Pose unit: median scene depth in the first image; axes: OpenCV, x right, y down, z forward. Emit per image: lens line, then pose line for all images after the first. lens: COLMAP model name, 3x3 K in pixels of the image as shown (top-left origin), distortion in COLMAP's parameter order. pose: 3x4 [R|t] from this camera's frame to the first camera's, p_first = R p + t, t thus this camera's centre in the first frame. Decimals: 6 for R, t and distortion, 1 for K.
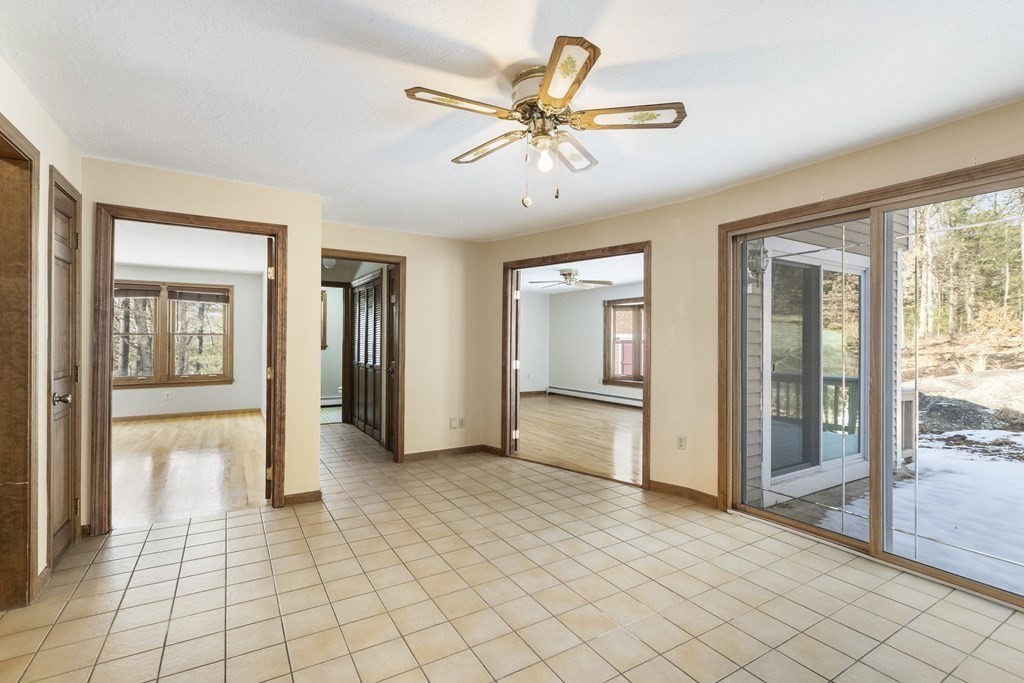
lens RADIAL K [[465.7, 0, 512.0], [0, 465.7, 341.5], [0, 0, 1]] dist [-0.000508, 0.000014]
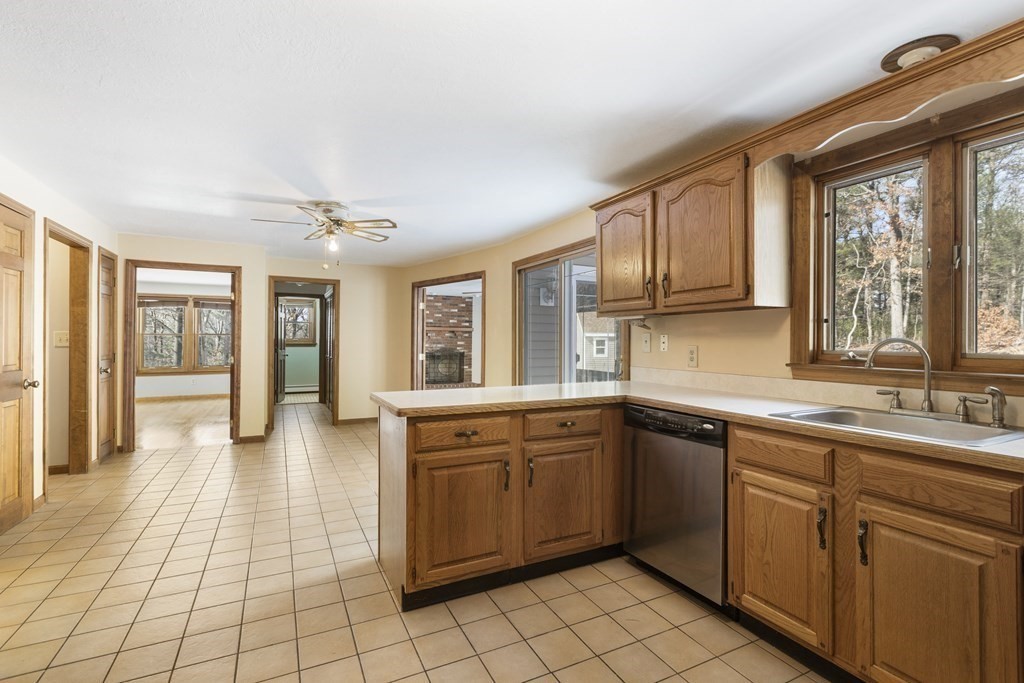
lens RADIAL K [[469.3, 0, 514.1], [0, 469.3, 340.4], [0, 0, 1]] dist [0.000288, -0.000076]
pose [[0.996448, -0.000120, -0.084208, 0.576304], [0.000066, 1.000000, -0.000648, 0.003936], [0.084208, 0.000640, 0.996448, -0.513268]]
